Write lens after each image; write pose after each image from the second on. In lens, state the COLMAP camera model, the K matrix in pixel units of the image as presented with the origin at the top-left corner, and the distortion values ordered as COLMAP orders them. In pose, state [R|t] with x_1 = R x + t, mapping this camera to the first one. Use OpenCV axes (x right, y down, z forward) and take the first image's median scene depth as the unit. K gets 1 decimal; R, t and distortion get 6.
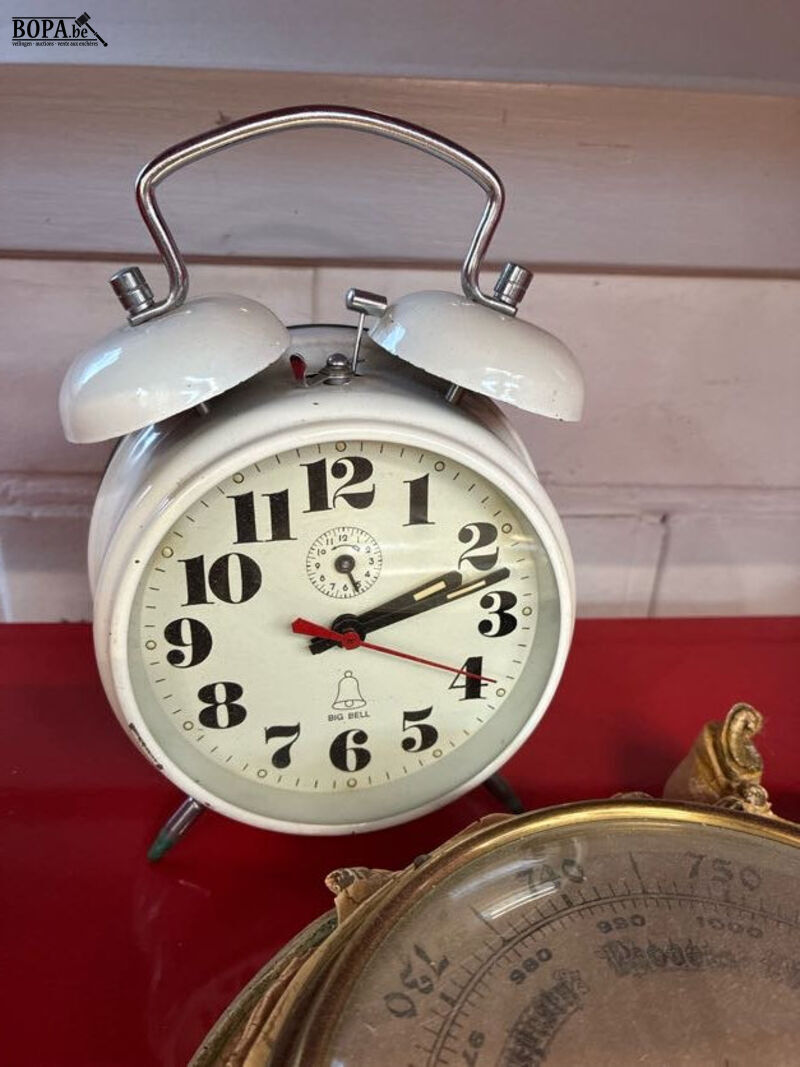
lens RADIAL K [[843.7, 0, 395.8], [0, 843.7, 499.5], [0, 0, 1]] dist [0.040011, -0.059035]
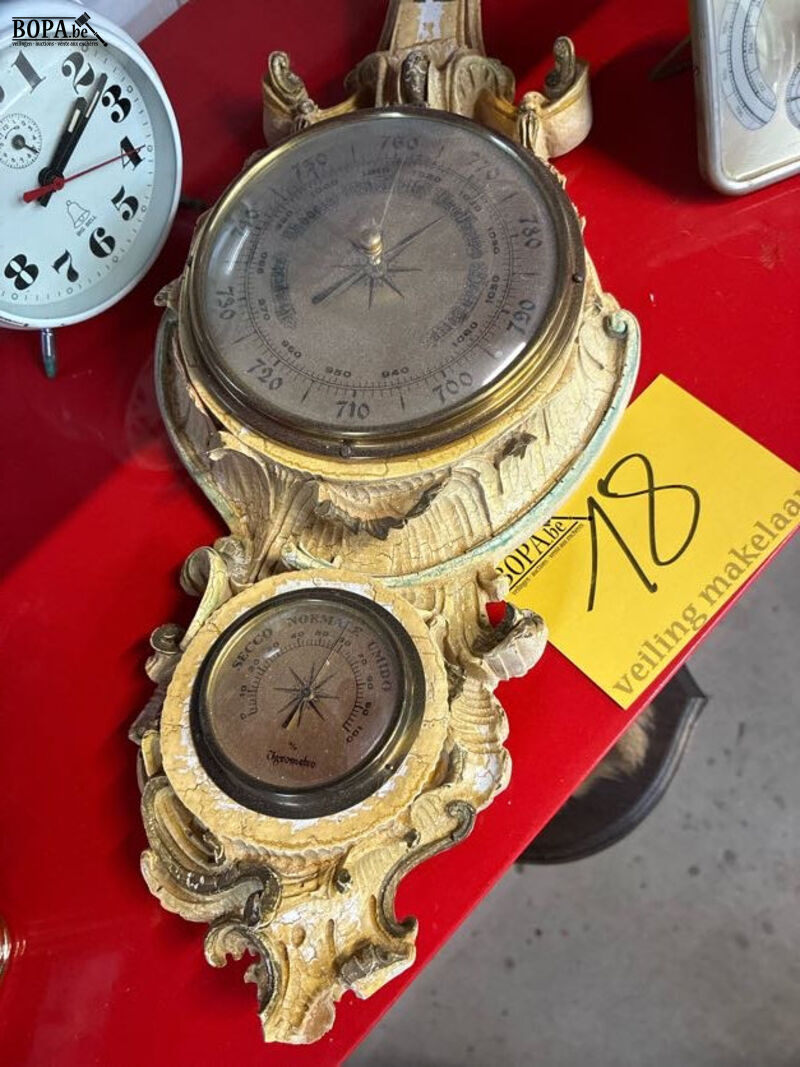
lens RADIAL K [[843.7, 0, 405.6], [0, 843.7, 533.7], [0, 0, 1]] dist [0.040011, -0.059035]
pose [[0.730941, -0.675997, 0.093562, -0.158624], [0.425170, 0.558326, 0.712392, -0.291831], [-0.533813, -0.480937, 0.695517, -0.670960]]
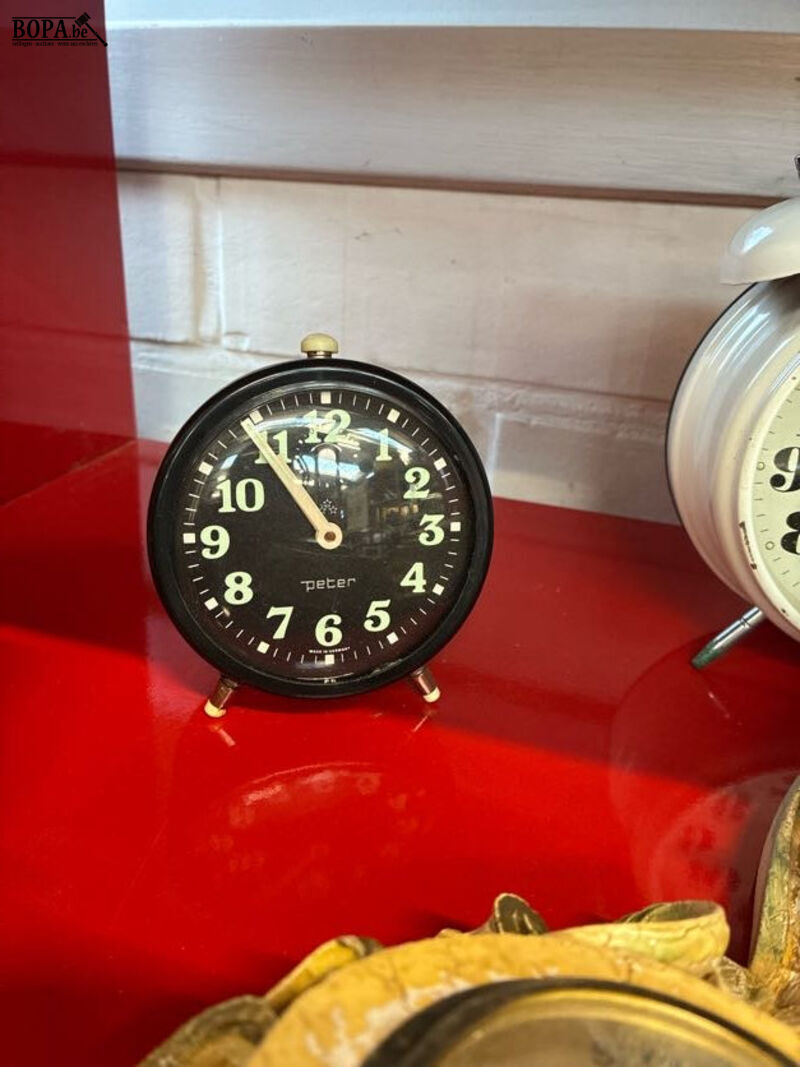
lens RADIAL K [[843.7, 0, 395.5], [0, 843.7, 493.1], [0, 0, 1]] dist [0.040011, -0.059035]
pose [[0.931056, 0.146082, -0.334358, -0.345259], [-0.162696, 0.986429, -0.022071, 0.304788], [0.326596, 0.074948, 0.942188, -0.291101]]
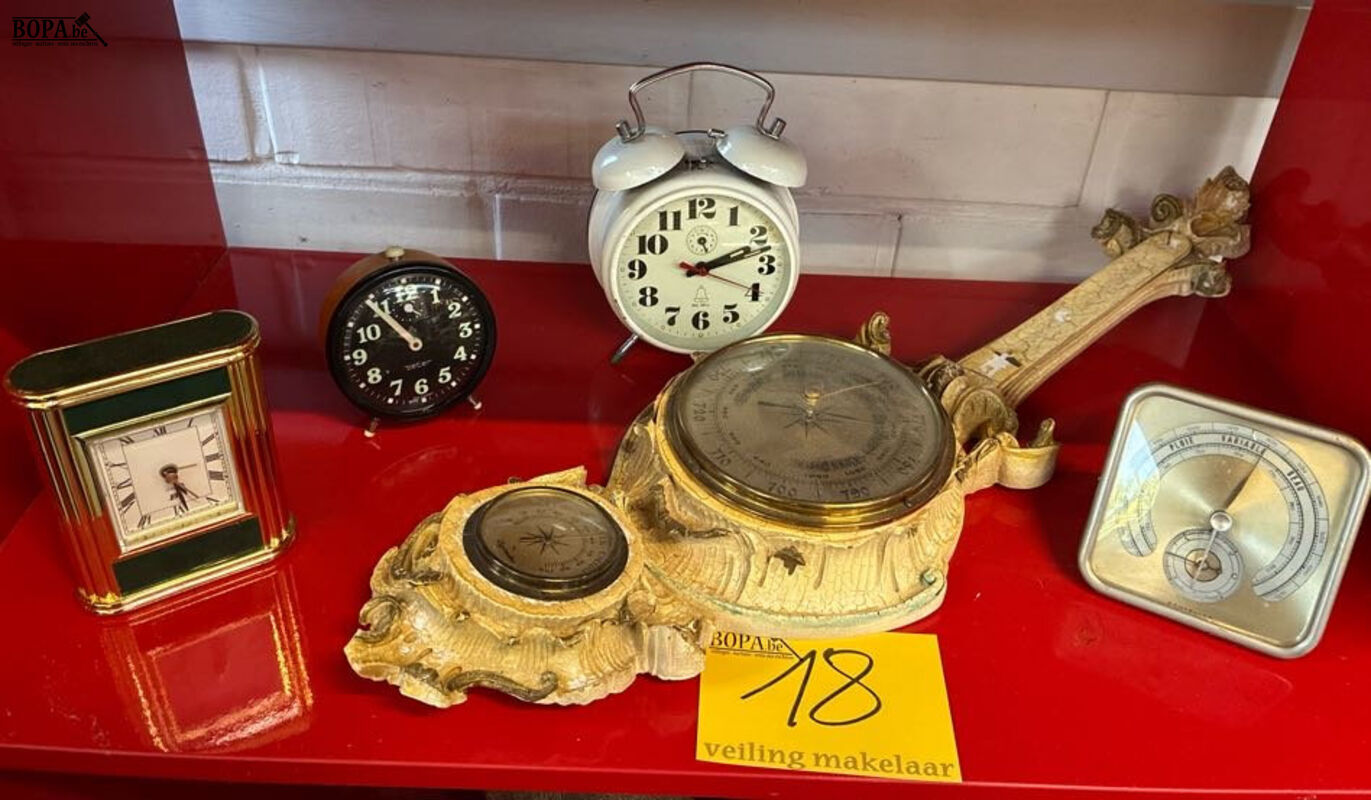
lens RADIAL K [[1045.4, 0, 668.1], [0, 1045.4, 284.6], [0, 0, 1]] dist [0.047056, -0.005780]
pose [[0.995081, 0.051717, -0.084489, 0.097733], [-0.039842, 0.989818, 0.136647, -0.196453], [0.090696, -0.132608, 0.987010, -1.899893]]
